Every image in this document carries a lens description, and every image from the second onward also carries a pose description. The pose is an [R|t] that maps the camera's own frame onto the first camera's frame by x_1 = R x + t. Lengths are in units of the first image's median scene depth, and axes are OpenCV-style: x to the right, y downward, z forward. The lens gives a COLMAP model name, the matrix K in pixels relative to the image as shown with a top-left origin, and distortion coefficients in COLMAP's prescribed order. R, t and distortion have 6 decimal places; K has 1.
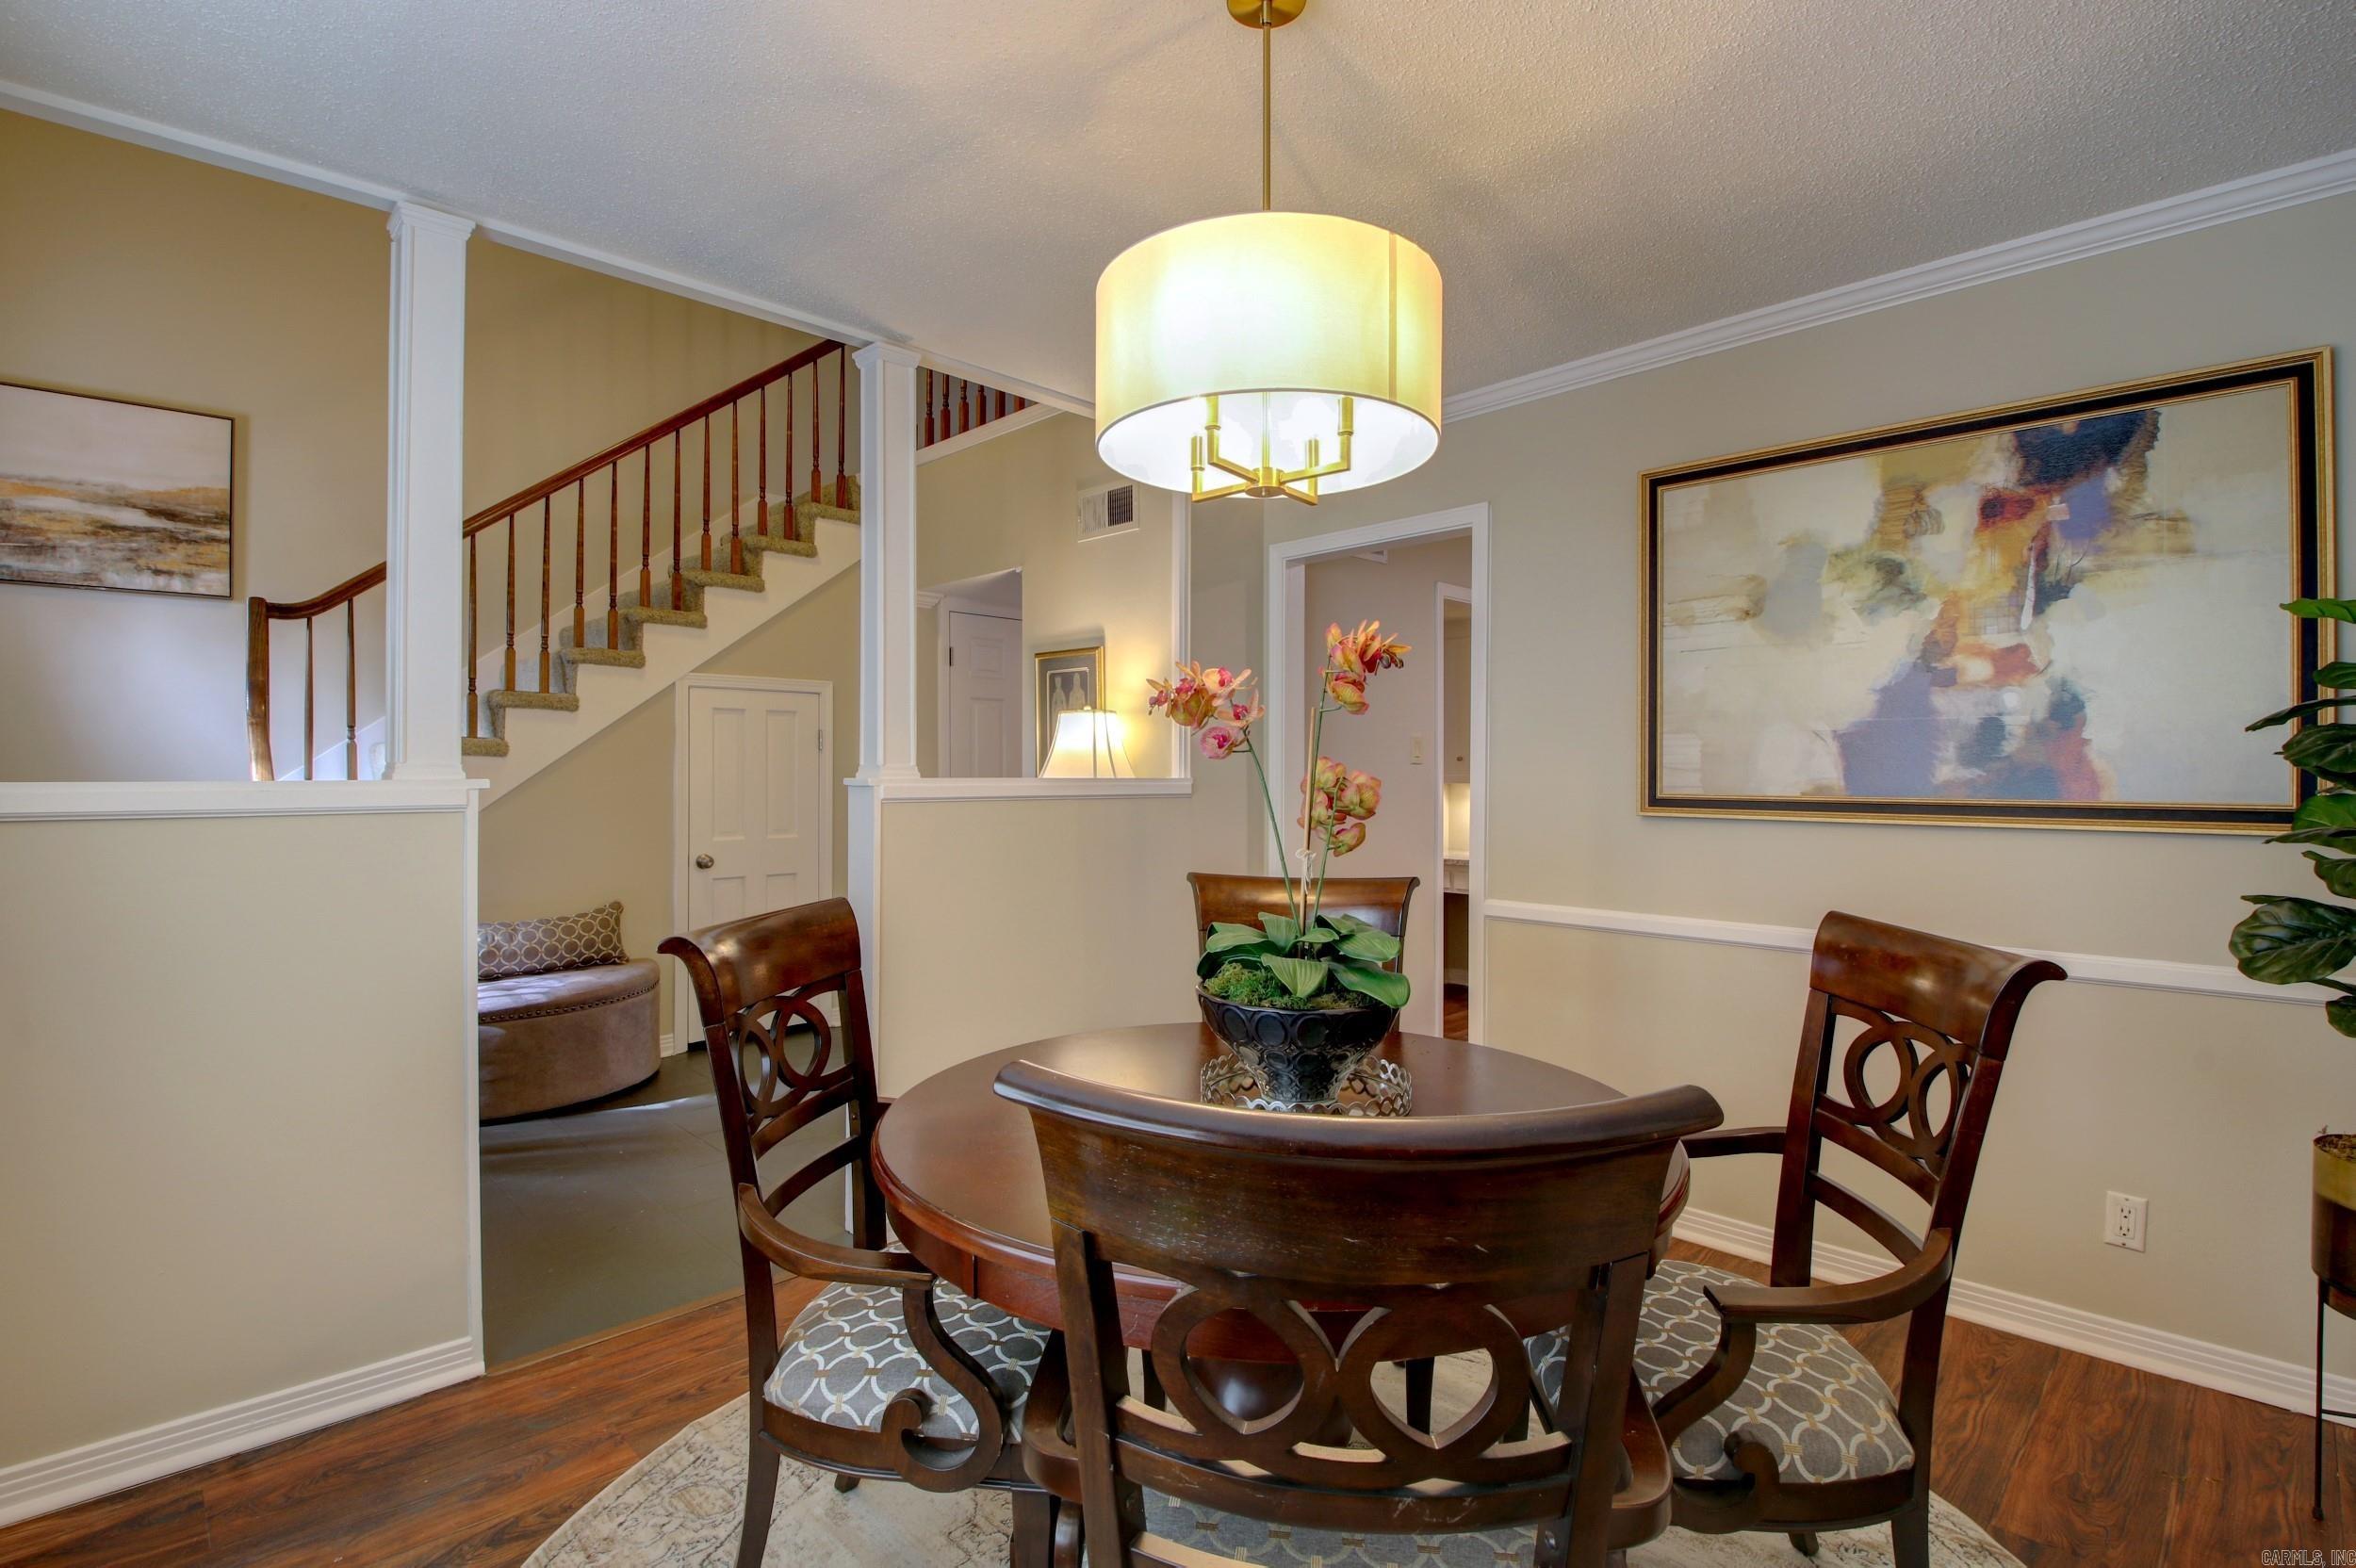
lens RADIAL K [[1106.9, 0, 1182.1], [0, 1106.9, 768.1], [0, 0, 1]] dist [-0.002366, -0.014596]
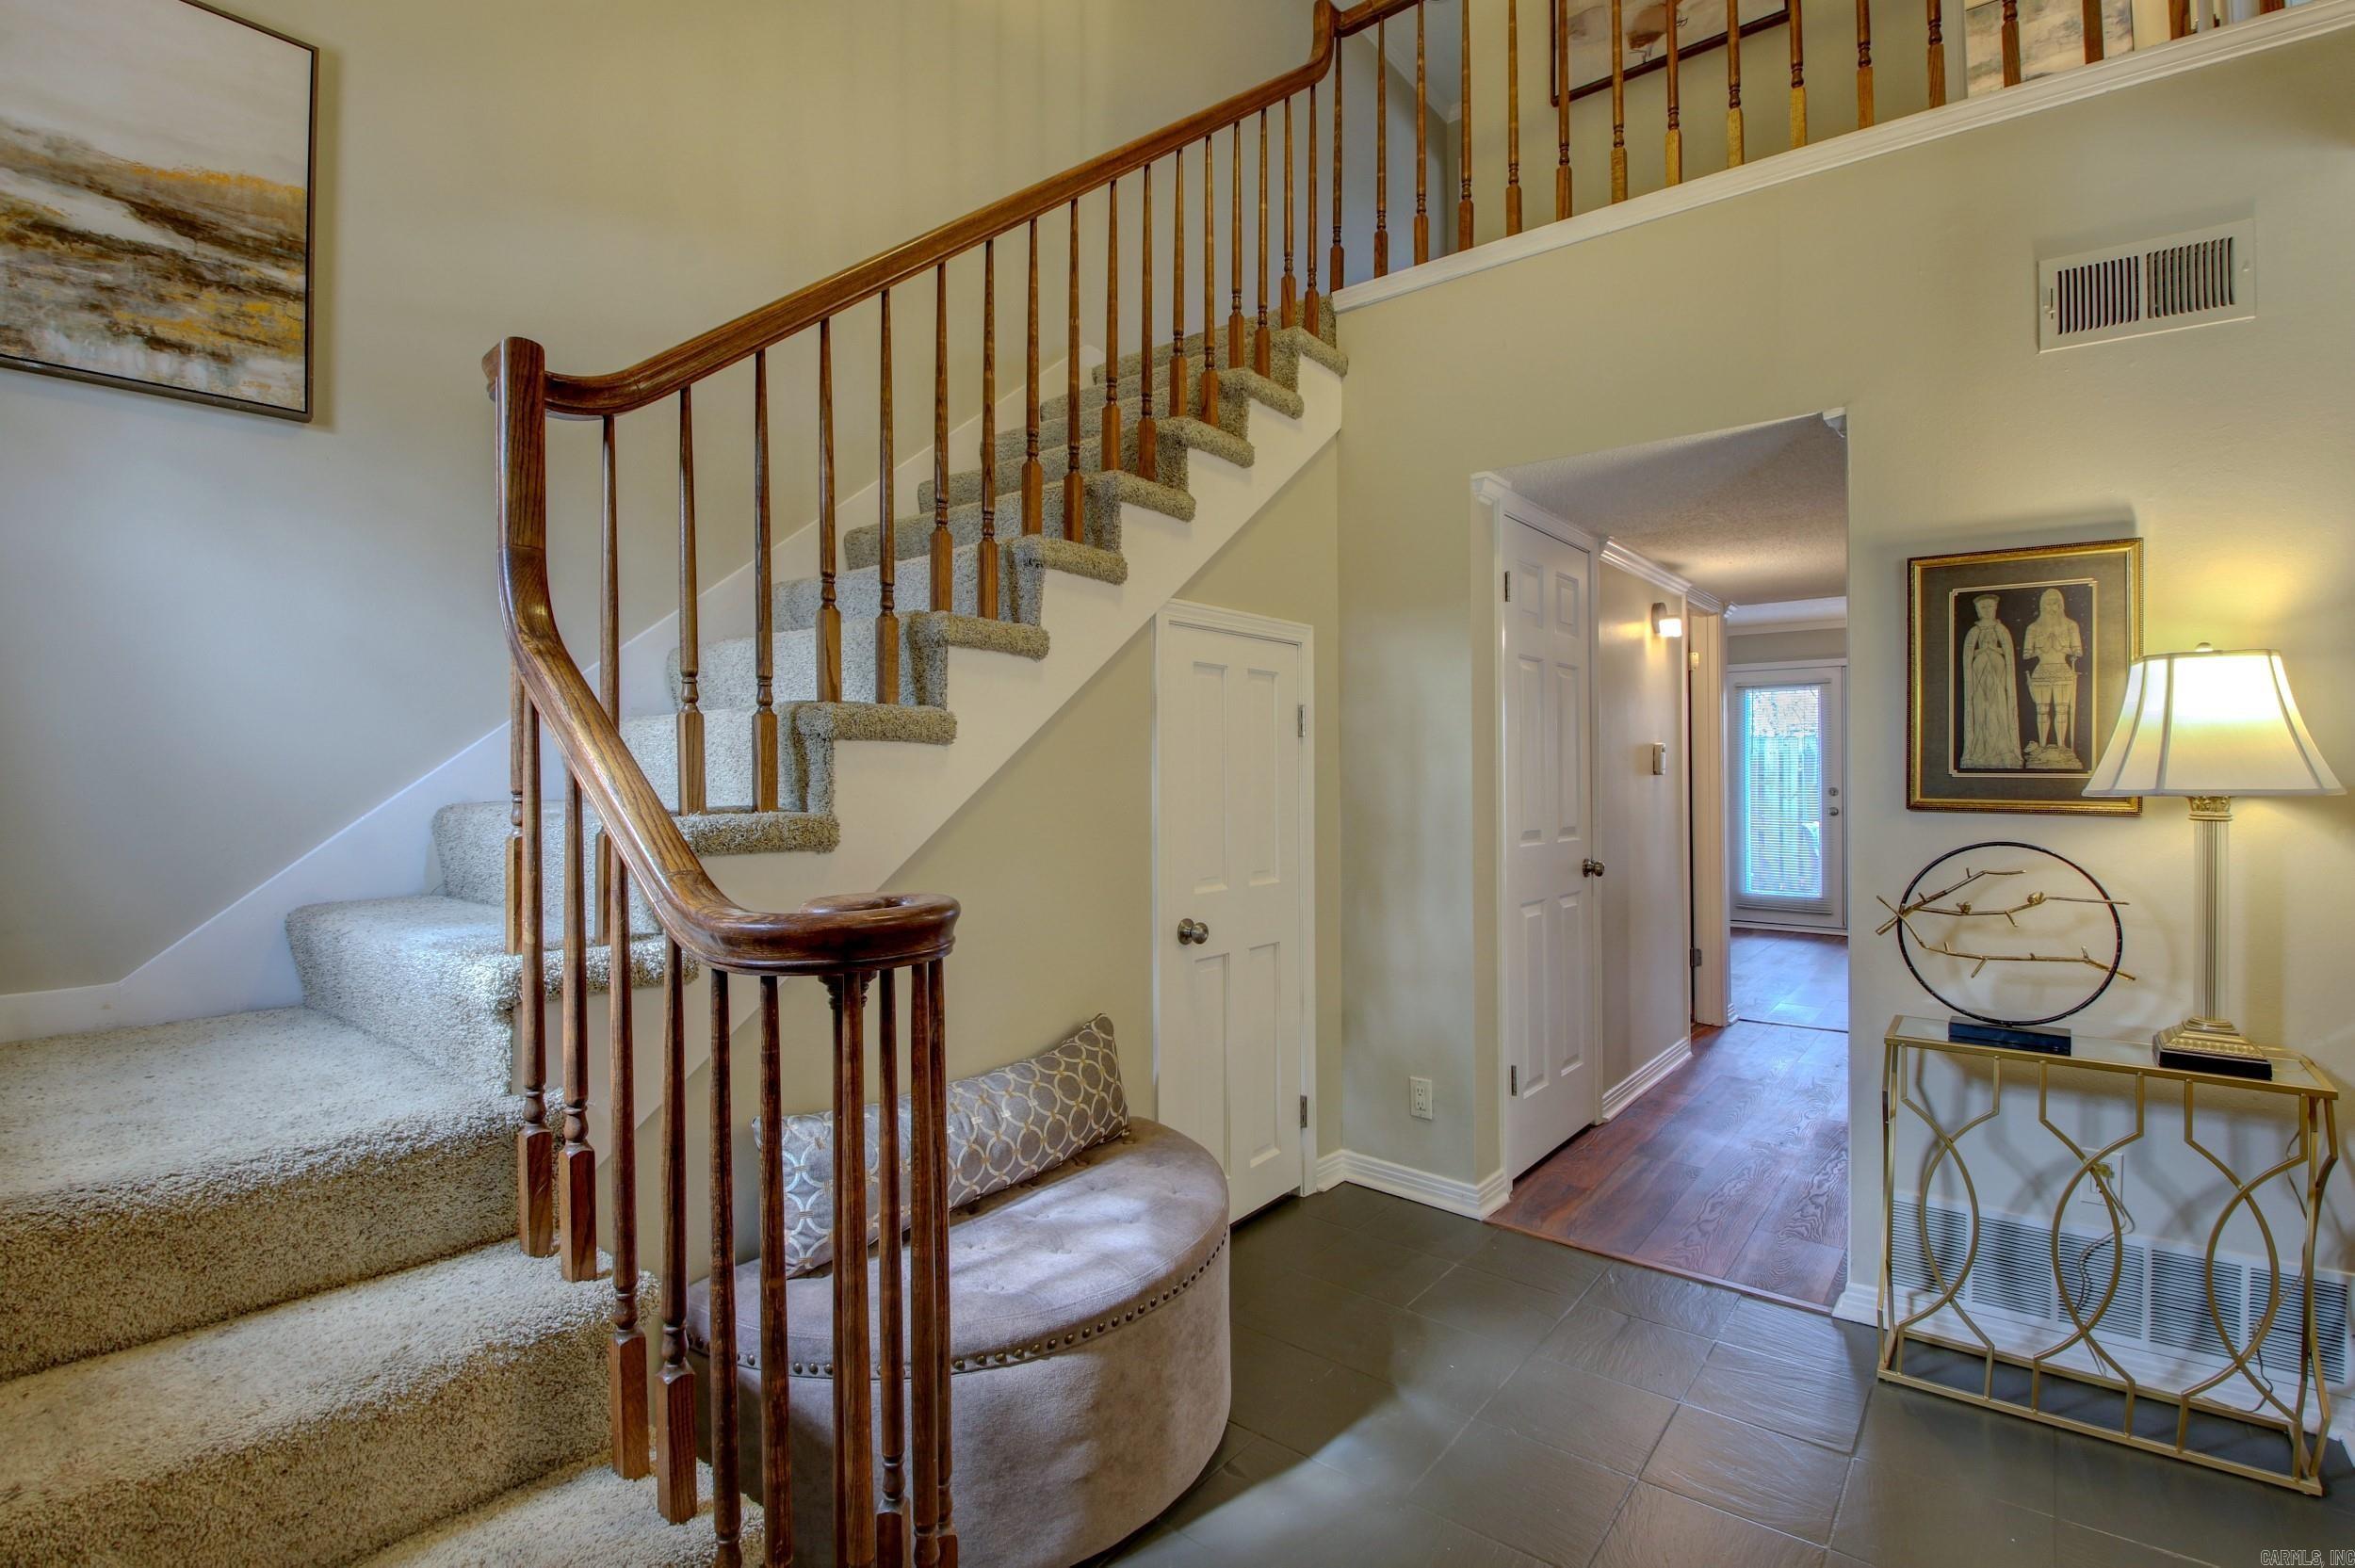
lens RADIAL K [[1126.3, 0, 1173.2], [0, 1126.3, 770.0], [0, 0, 1]] dist [-0.000914, -0.010635]
pose [[0.992853, -0.003304, 0.119296, -0.566603], [0.003605, 0.999991, -0.002310, 0.002949], [-0.119287, 0.002724, 0.992856, 0.480278]]
